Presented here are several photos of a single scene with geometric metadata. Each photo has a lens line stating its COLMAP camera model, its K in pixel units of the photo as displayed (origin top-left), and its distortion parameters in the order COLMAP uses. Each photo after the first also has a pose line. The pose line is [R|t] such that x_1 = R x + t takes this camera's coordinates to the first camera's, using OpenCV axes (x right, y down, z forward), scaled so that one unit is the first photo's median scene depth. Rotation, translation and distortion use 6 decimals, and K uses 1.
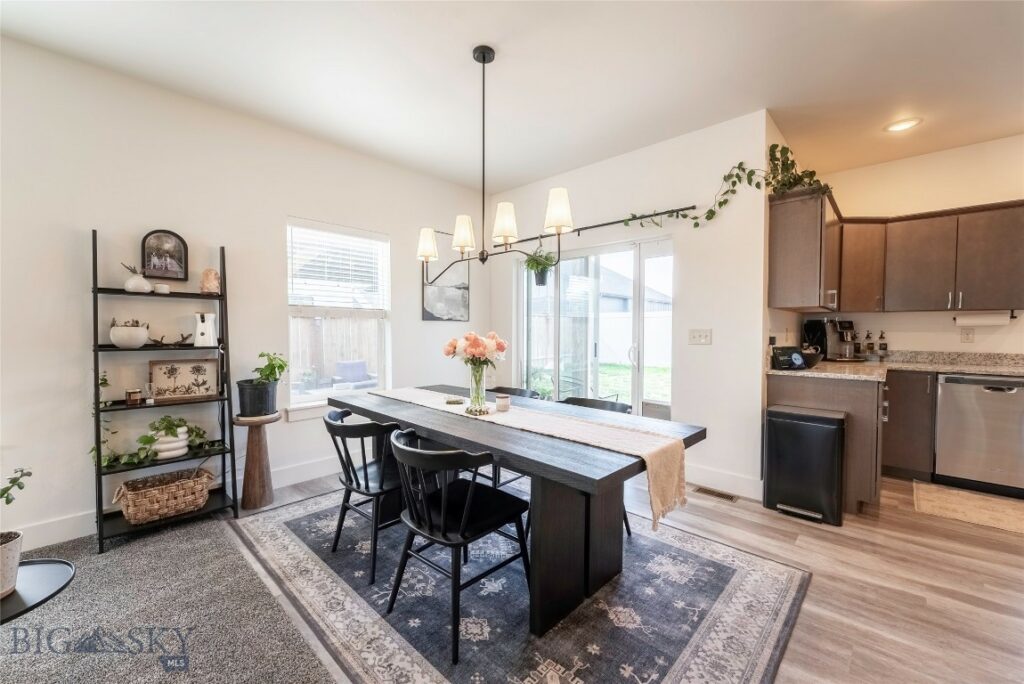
lens RADIAL K [[406.9, 0, 508.0], [0, 406.9, 339.0], [0, 0, 1]] dist [0.001390, 0.000132]
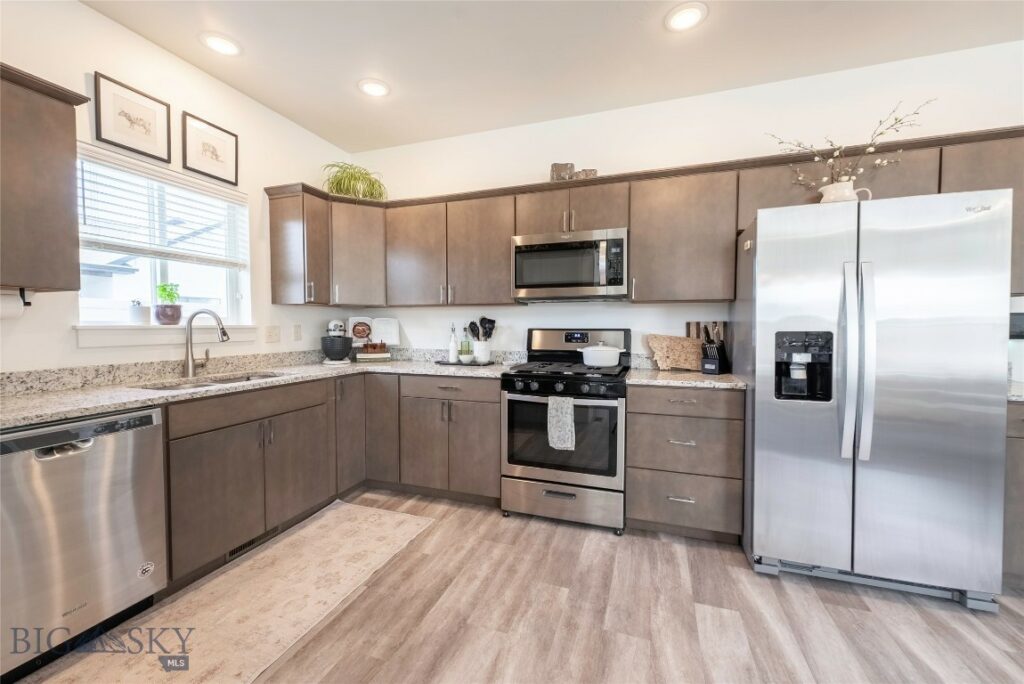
lens RADIAL K [[406.9, 0, 508.0], [0, 406.9, 339.0], [0, 0, 1]] dist [0.001390, 0.000132]
pose [[-0.404292, -0.032180, 0.914064, 0.529529], [0.026688, 0.998540, 0.046959, -0.016052], [-0.914241, 0.043380, -0.402843, 0.684260]]
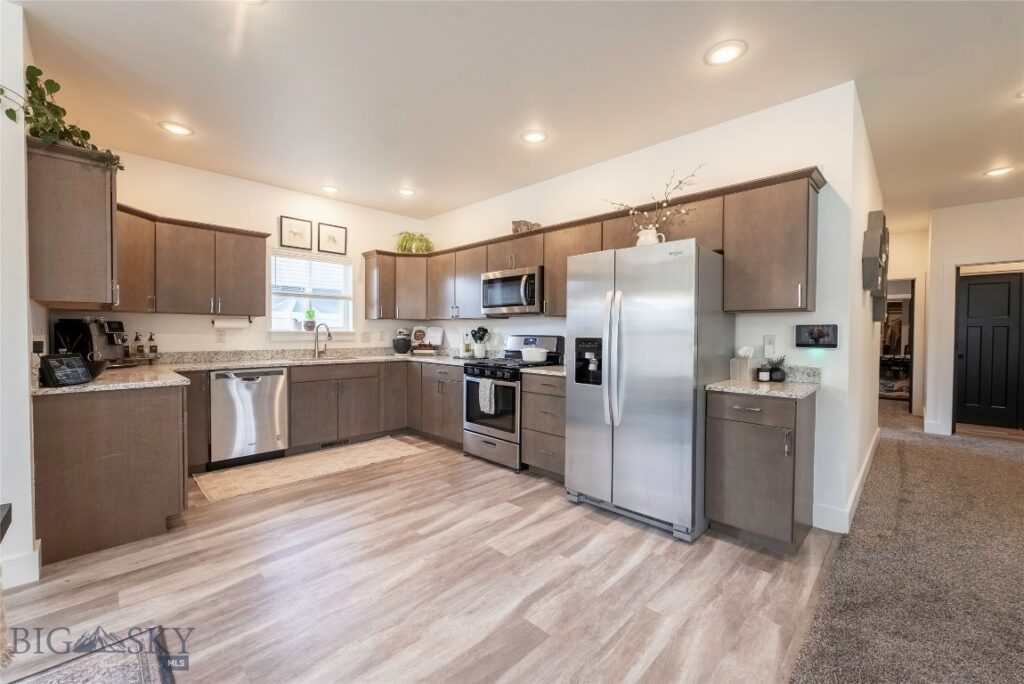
lens RADIAL K [[412.0, 0, 513.0], [0, 412.0, 338.3], [0, 0, 1]] dist [-0.002441, -0.000217]
pose [[0.020895, -0.016203, 0.999650, -0.039888], [0.022669, 0.999619, 0.015728, -0.003402], [-0.999525, 0.022332, 0.021255, 0.158905]]
